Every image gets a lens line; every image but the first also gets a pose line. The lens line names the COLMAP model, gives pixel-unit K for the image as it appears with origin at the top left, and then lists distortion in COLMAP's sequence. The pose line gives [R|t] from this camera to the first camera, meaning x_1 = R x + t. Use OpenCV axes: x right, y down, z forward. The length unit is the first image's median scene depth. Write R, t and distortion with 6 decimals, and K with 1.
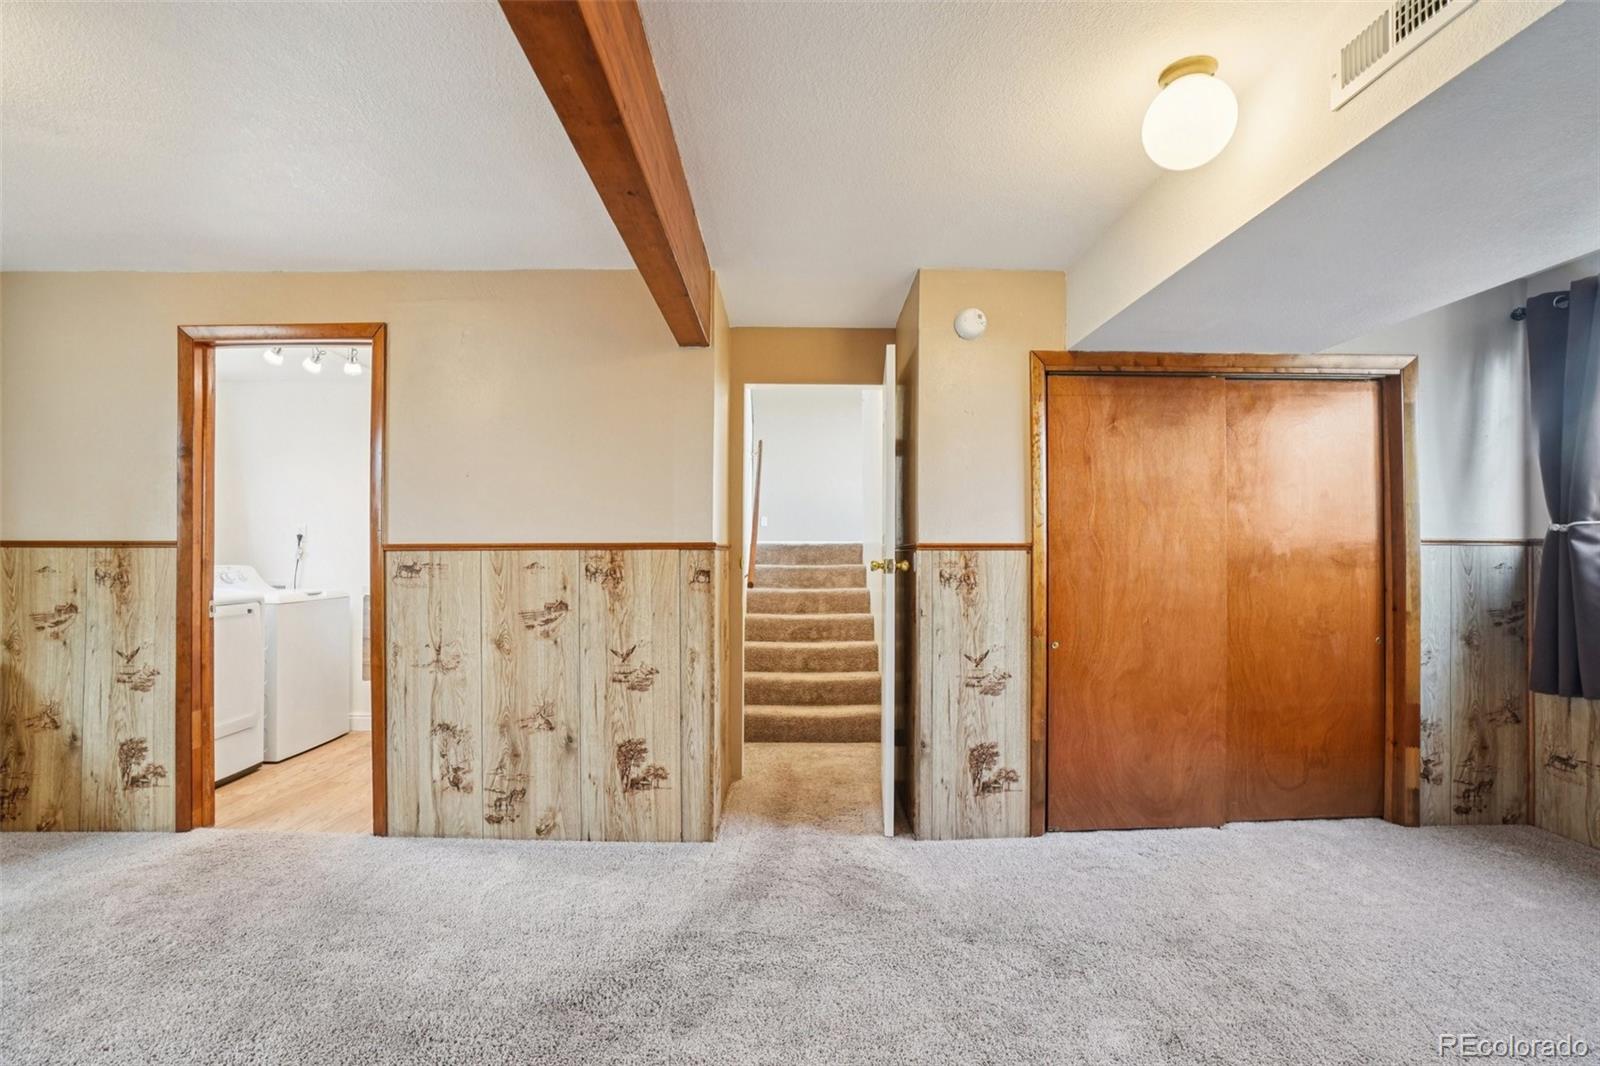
lens RADIAL K [[730.9, 0, 802.2], [0, 730.9, 529.1], [0, 0, 1]] dist [-0.056707, 0.005854]
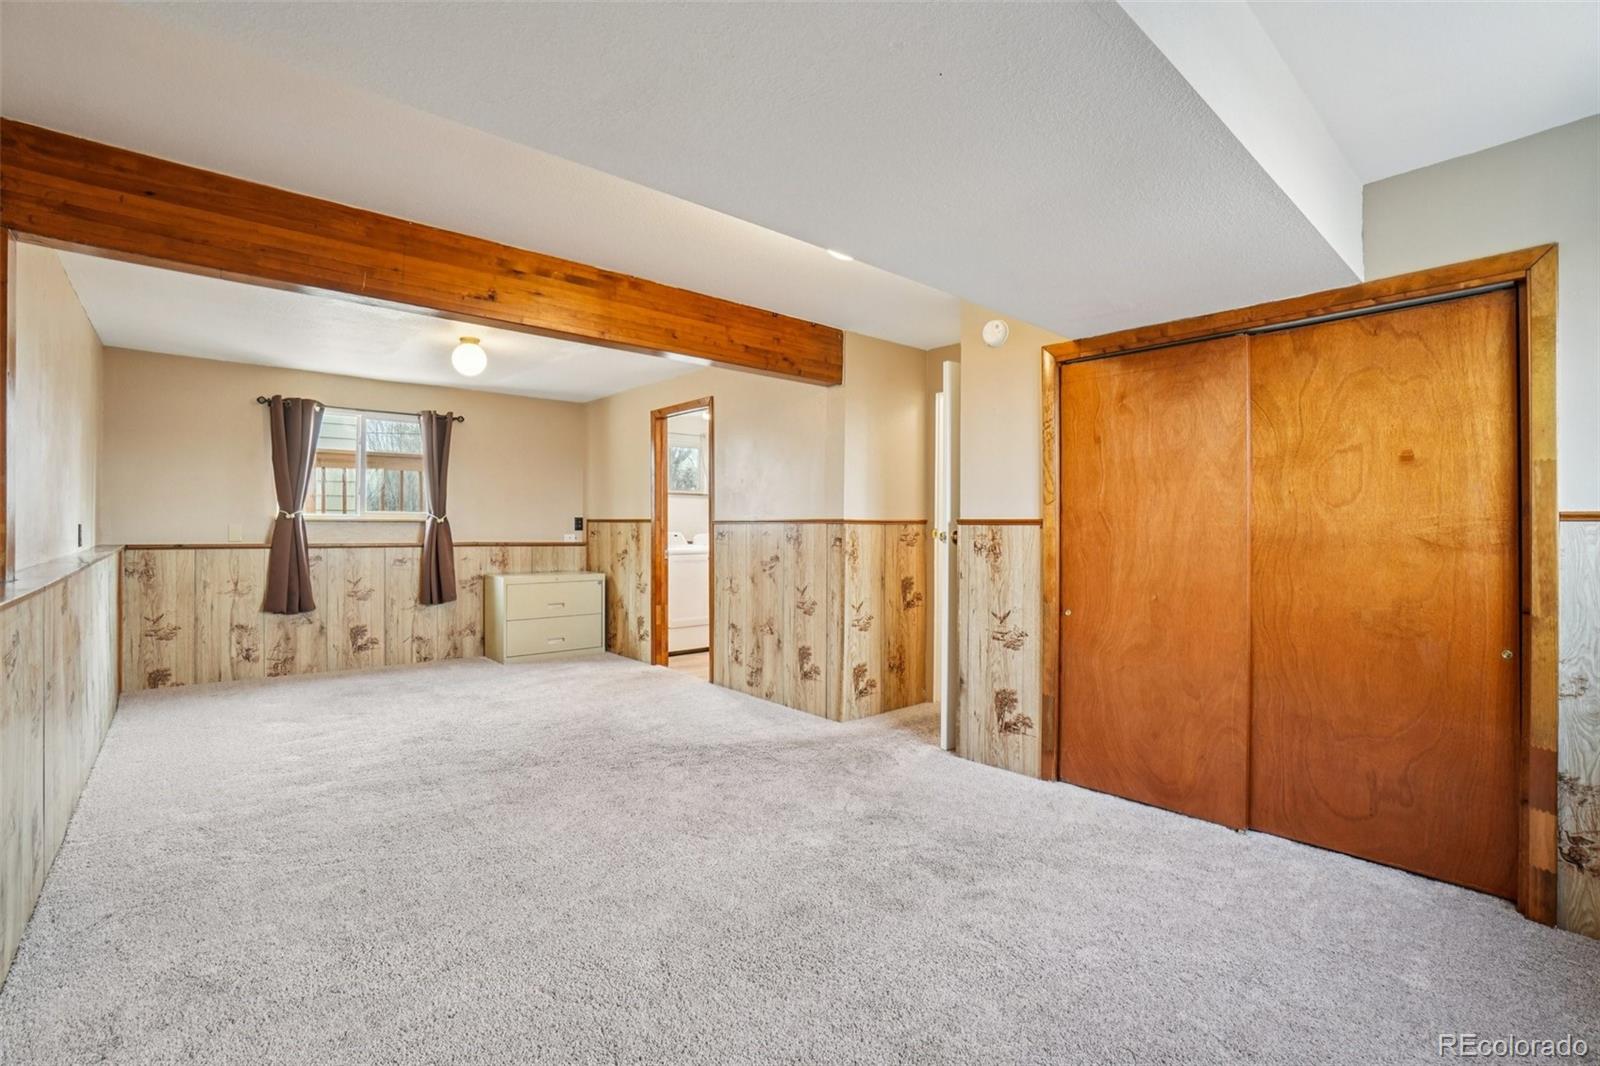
lens RADIAL K [[730.9, 0, 800.8], [0, 730.9, 532.3], [0, 0, 1]] dist [-0.056707, 0.005854]
pose [[0.643169, 0.010957, -0.765645, 0.929546], [0.008221, 0.999741, 0.021213, 0.012912], [0.765680, -0.019938, 0.642913, -0.007213]]
